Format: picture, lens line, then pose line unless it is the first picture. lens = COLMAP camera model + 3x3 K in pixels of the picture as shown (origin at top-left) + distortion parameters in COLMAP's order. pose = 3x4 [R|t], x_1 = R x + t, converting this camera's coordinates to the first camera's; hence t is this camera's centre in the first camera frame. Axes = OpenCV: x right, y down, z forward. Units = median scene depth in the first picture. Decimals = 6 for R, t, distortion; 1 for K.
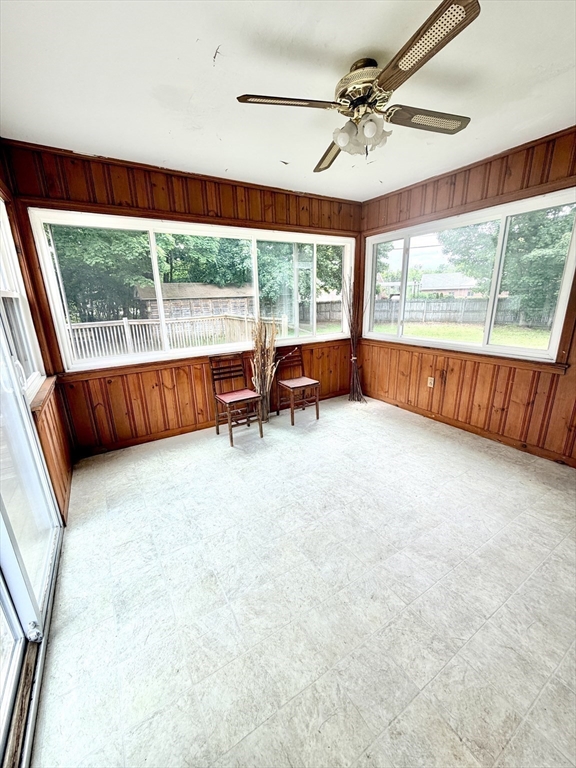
lens RADIAL K [[307.2, 0, 288.0], [0, 307.2, 384.0], [0, 0, 1]] dist [0.001688, 0.000191]
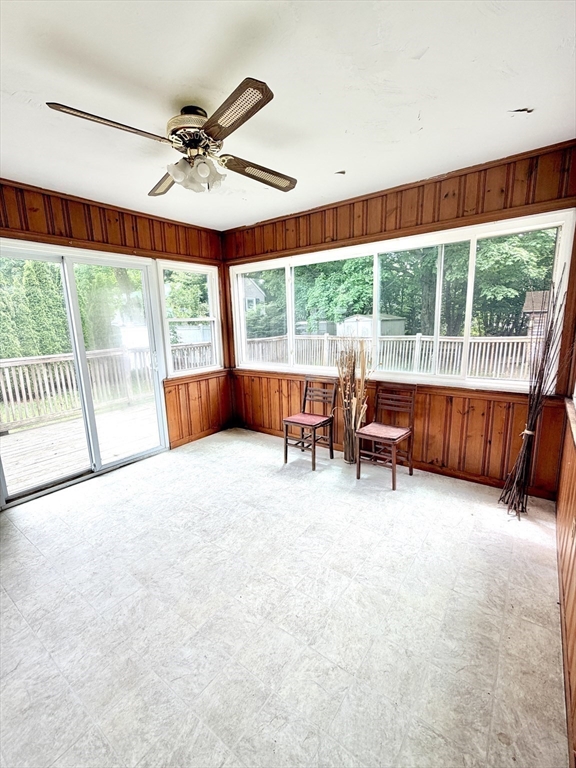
lens RADIAL K [[341.6, 0, 288.0], [0, 341.6, 384.0], [0, 0, 1]] dist [-0.003614, 0.000299]
pose [[0.359732, 0.189039, -0.913705, 0.939476], [-0.237679, 0.965522, 0.106184, -0.202971], [0.902276, 0.178971, 0.392260, 0.588575]]
